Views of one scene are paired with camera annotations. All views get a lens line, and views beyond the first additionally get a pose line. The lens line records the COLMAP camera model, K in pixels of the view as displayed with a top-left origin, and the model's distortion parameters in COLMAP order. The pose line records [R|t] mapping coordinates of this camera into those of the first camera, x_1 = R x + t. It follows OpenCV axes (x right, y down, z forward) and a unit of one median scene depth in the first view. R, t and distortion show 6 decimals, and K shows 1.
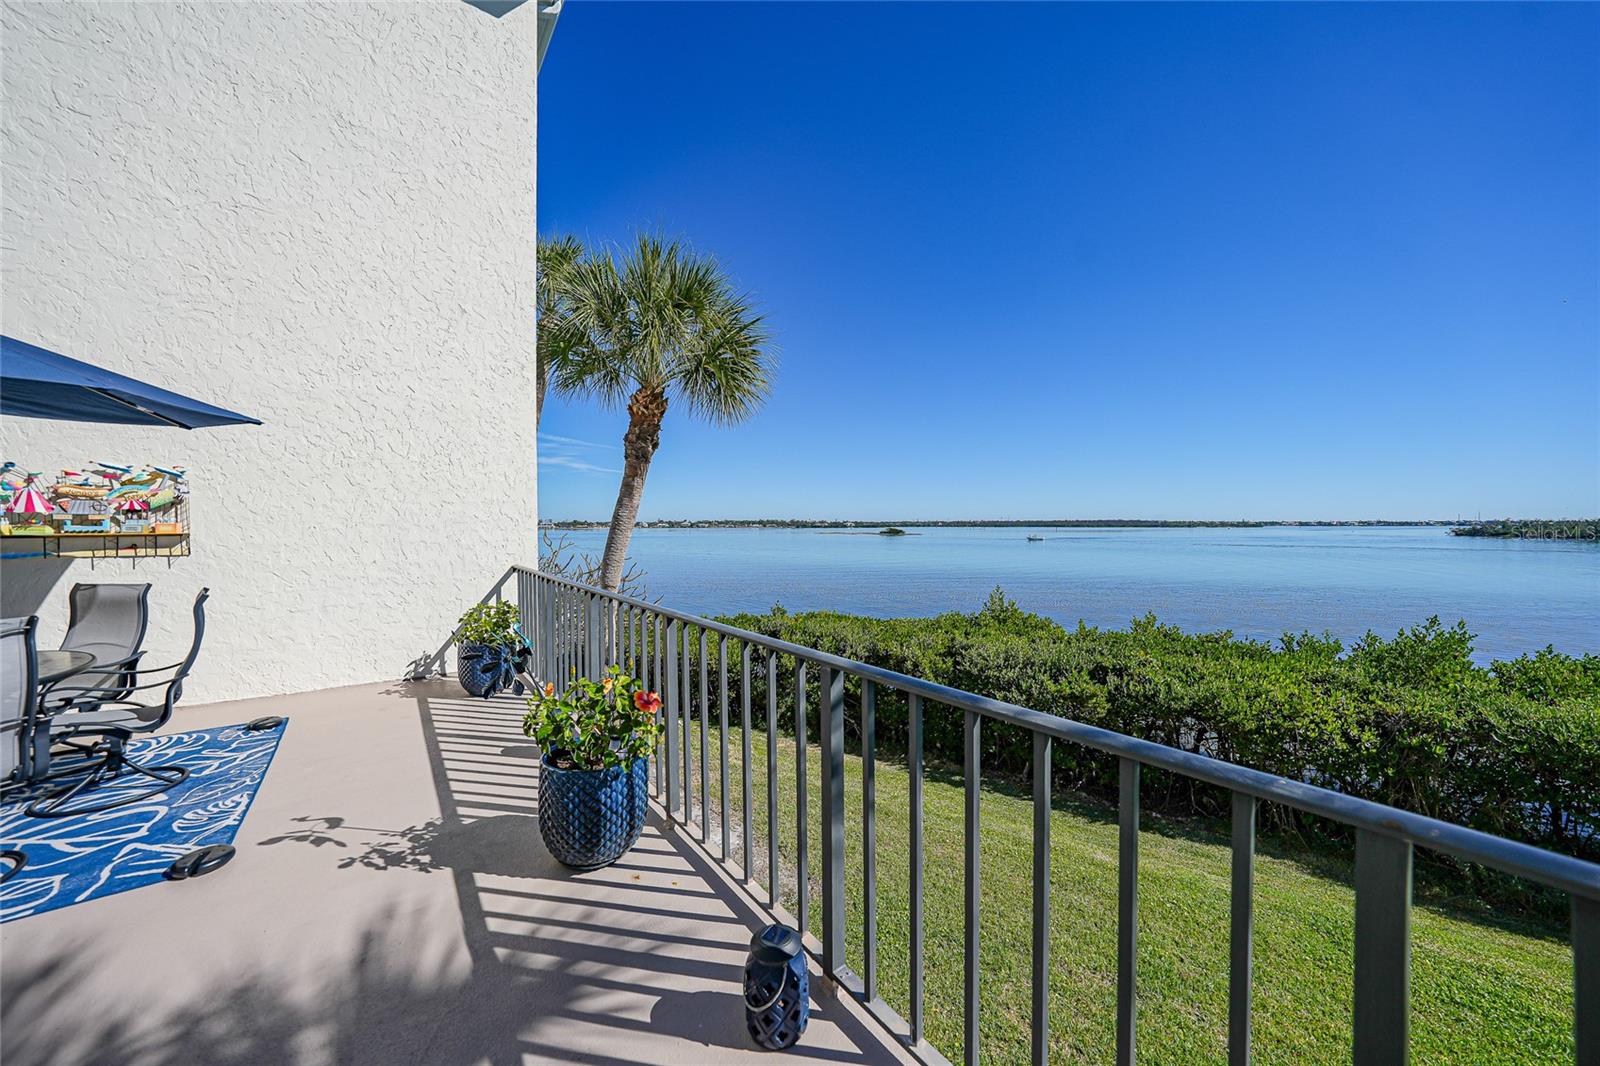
lens RADIAL K [[563.8, 0, 801.0], [0, 563.8, 529.9], [0, 0, 1]] dist [-0.026332, 0.006261]
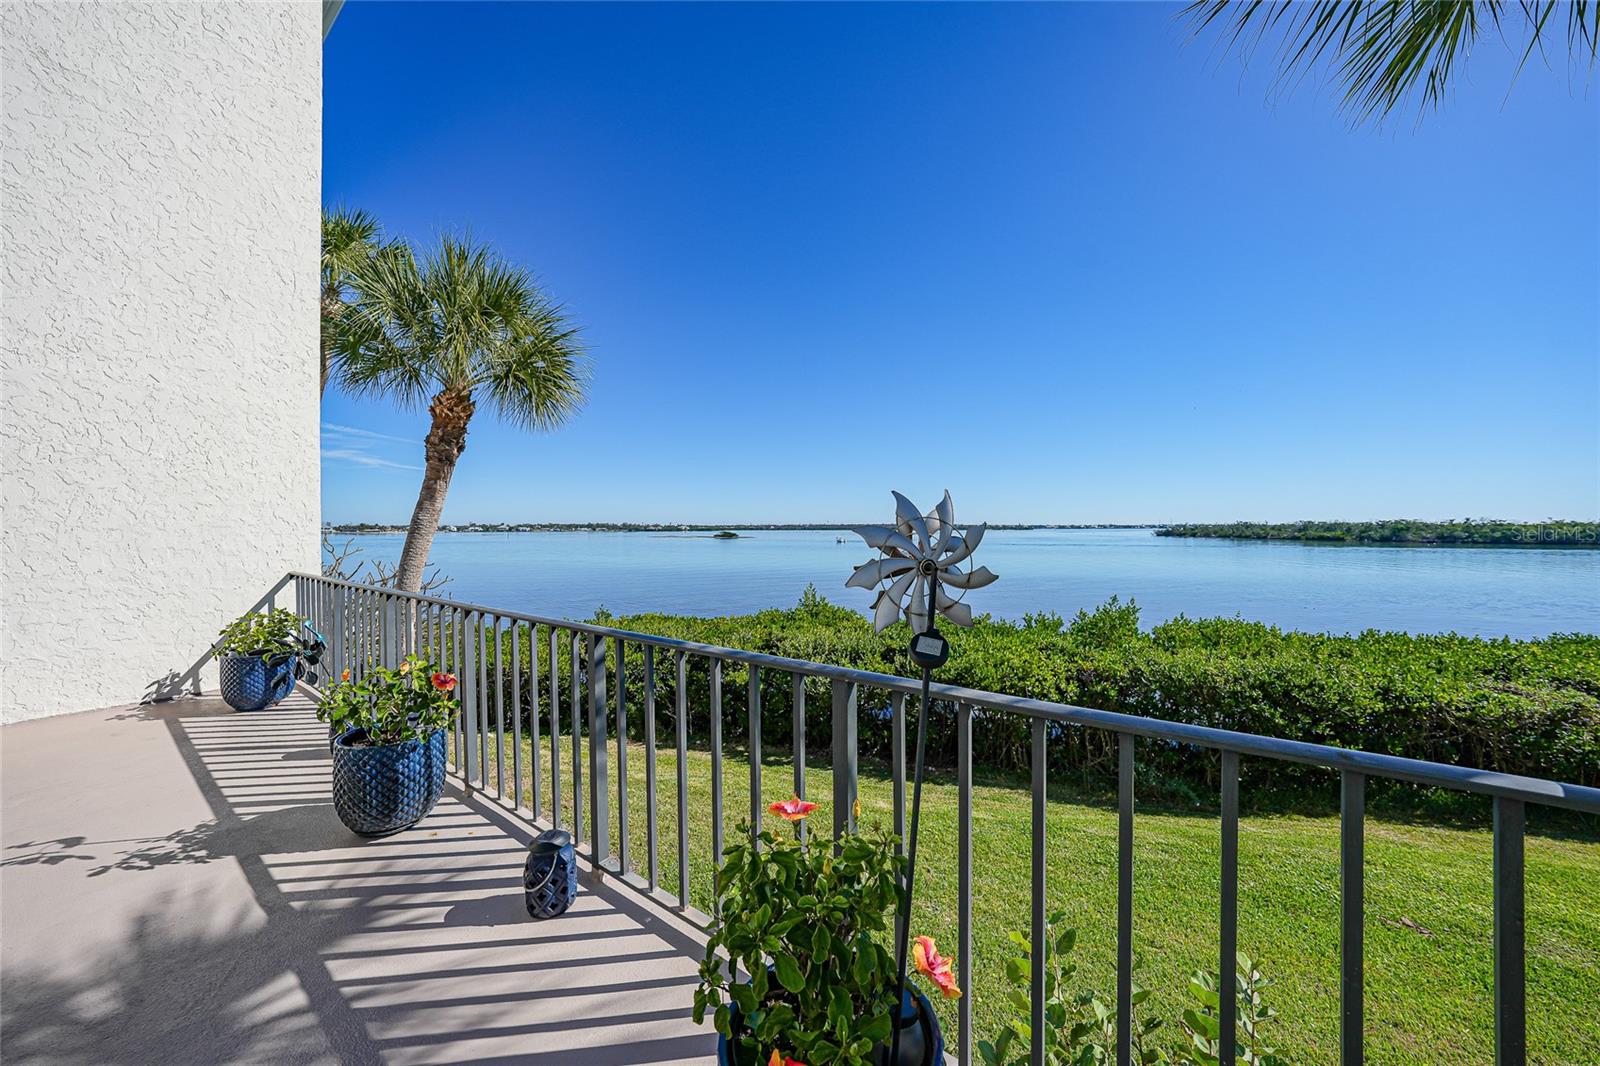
lens RADIAL K [[554.1, 0, 802.1], [0, 554.1, 528.3], [0, 0, 1]] dist [-0.029720, 0.007109]
pose [[0.956455, -0.001153, 0.291876, 0.047791], [0.003710, 0.999959, -0.008207, 0.000728], [-0.291855, 0.008932, 0.956421, -0.137149]]
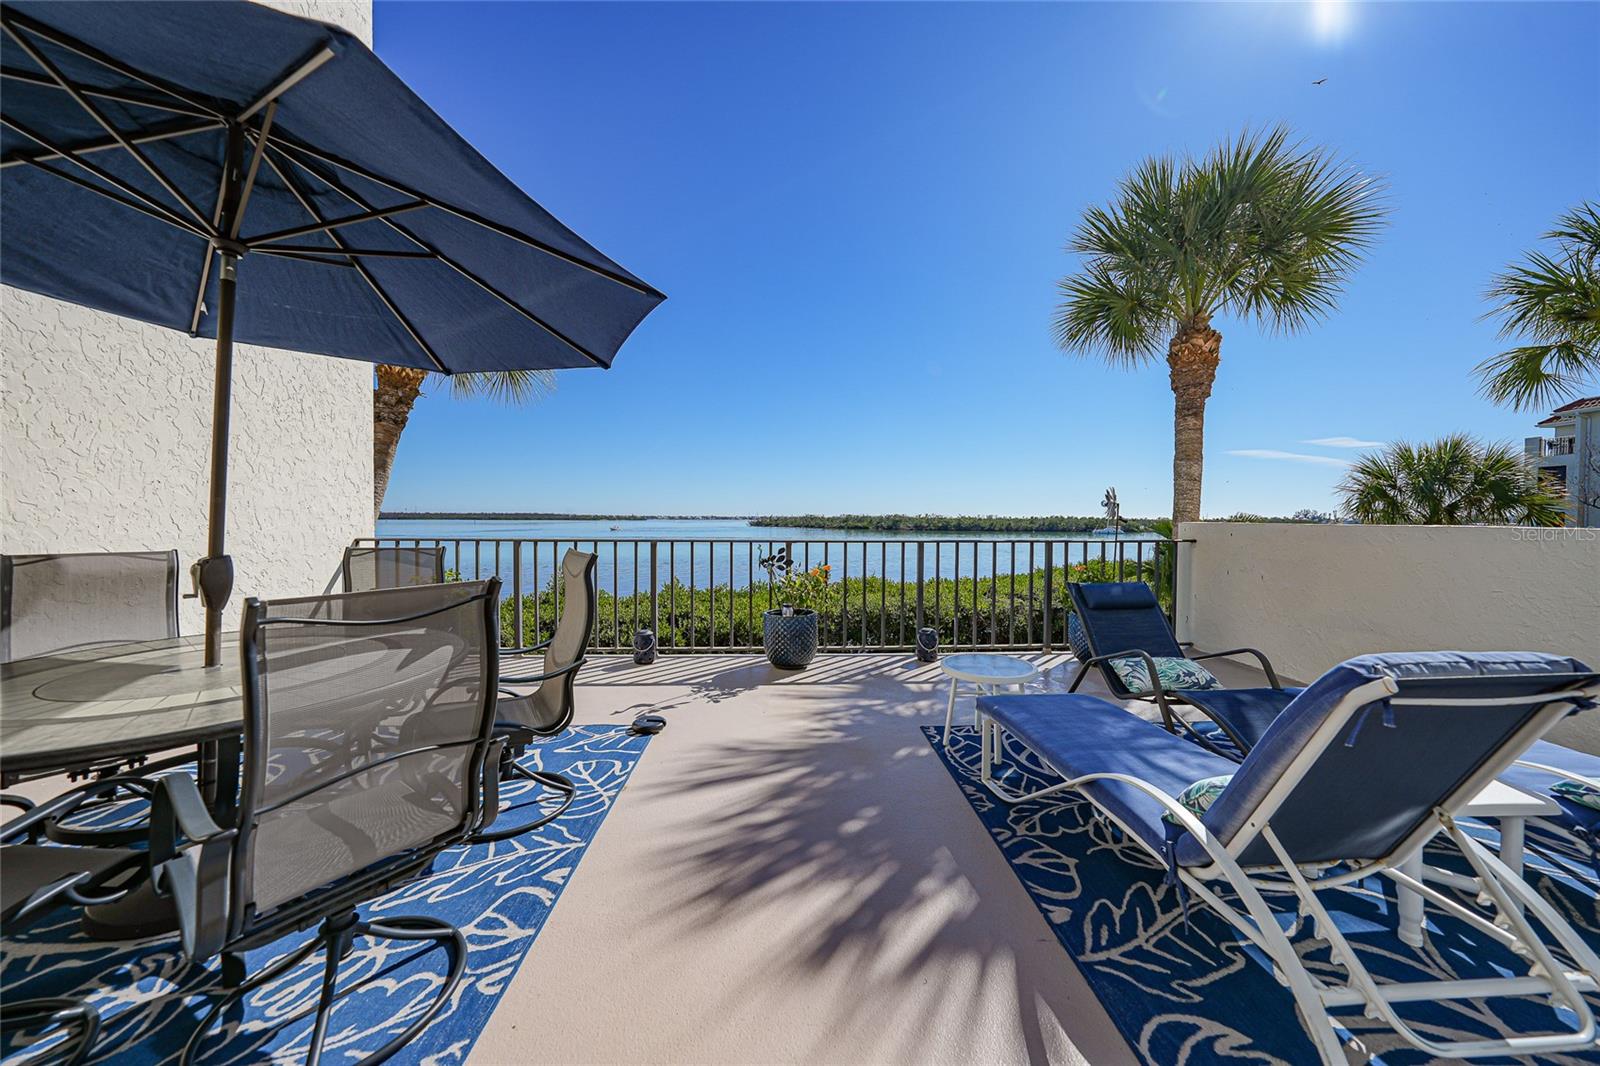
lens RADIAL K [[554.1, 0, 802.1], [0, 554.1, 528.3], [0, 0, 1]] dist [-0.029720, 0.007109]
pose [[0.564347, -0.009735, 0.825480, -0.920320], [0.001510, 0.999941, 0.010760, 0.044774], [-0.825536, -0.004826, 0.564328, -0.040766]]
